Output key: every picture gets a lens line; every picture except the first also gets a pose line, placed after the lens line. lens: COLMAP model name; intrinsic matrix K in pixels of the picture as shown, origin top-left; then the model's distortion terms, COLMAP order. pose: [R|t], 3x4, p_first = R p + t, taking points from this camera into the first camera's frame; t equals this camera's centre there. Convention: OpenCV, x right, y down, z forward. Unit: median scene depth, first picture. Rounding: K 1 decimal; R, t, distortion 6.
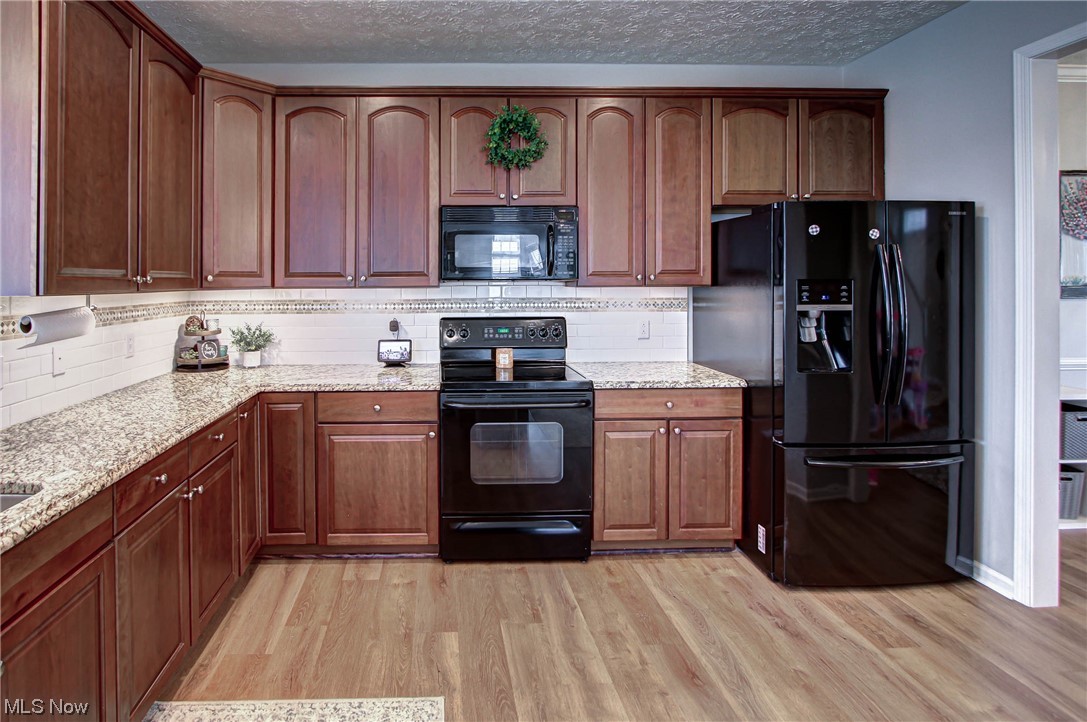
lens RADIAL K [[546.3, 0, 471.2], [0, 546.3, 269.3], [0, 0, 1]] dist [-0.013796, 0.002783]
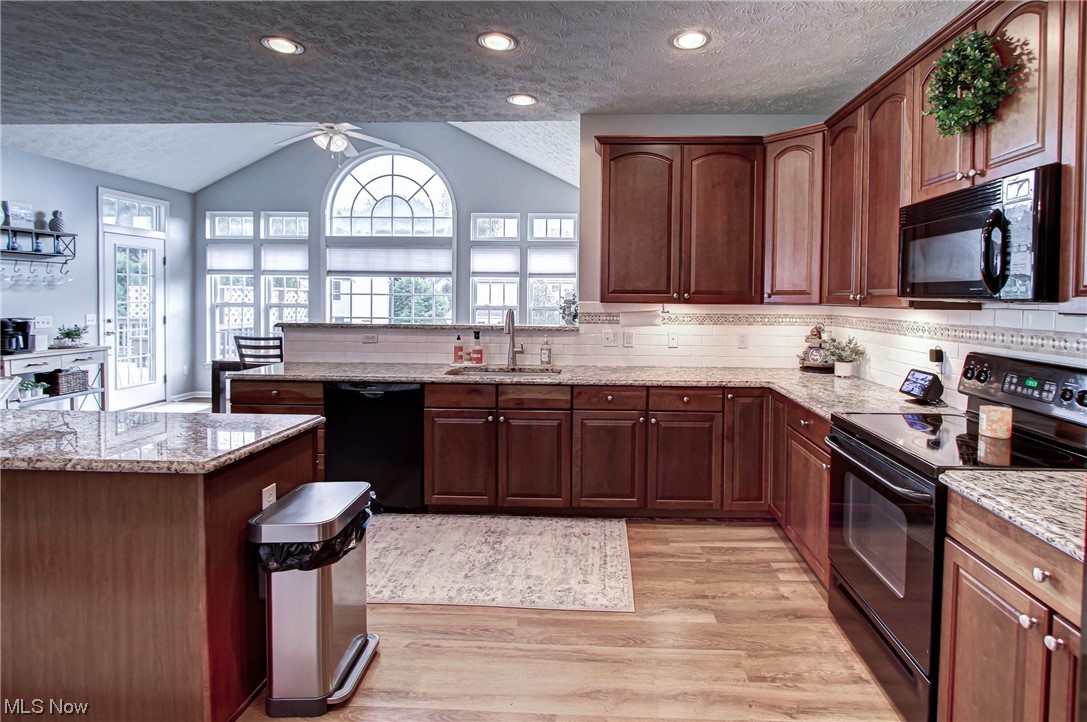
lens RADIAL K [[546.3, 0, 585.8], [0, 546.3, 298.6], [0, 0, 1]] dist [-0.013796, 0.002783]
pose [[-0.083453, 0.008573, -0.996475, 0.823121], [0.010889, 0.999911, 0.007691, 0.008481], [0.996452, -0.010208, -0.083539, 0.644614]]
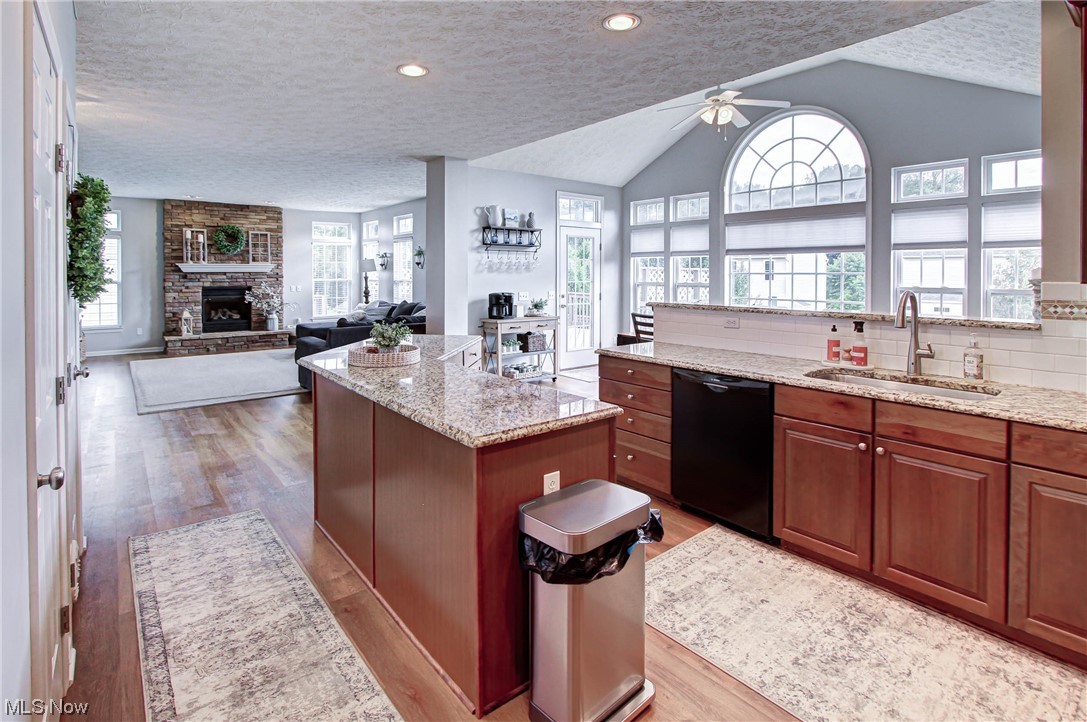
lens RADIAL K [[546.3, 0, 550.4], [0, 546.3, 273.5], [0, 0, 1]] dist [-0.013796, 0.002783]
pose [[-0.803219, 0.004022, -0.595671, 0.514829], [0.014795, 0.999803, -0.013198, 0.014069], [0.595501, -0.019414, -0.803120, 0.737315]]
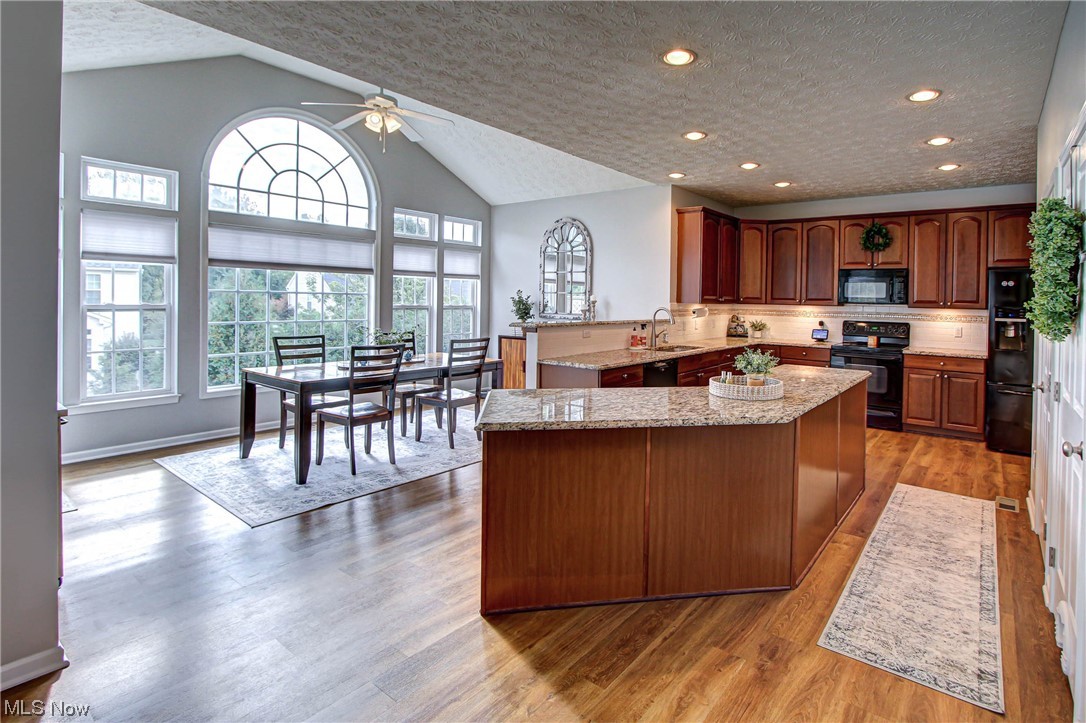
lens RADIAL K [[529.0, 0, 615.6], [0, 529.0, 300.0], [0, 0, 1]] dist [-0.014255, 0.000214]
pose [[0.786873, 0.022572, -0.616702, 0.553900], [-0.010949, 0.999684, 0.022620, -0.029468], [0.617018, -0.011047, 0.786872, -1.248329]]
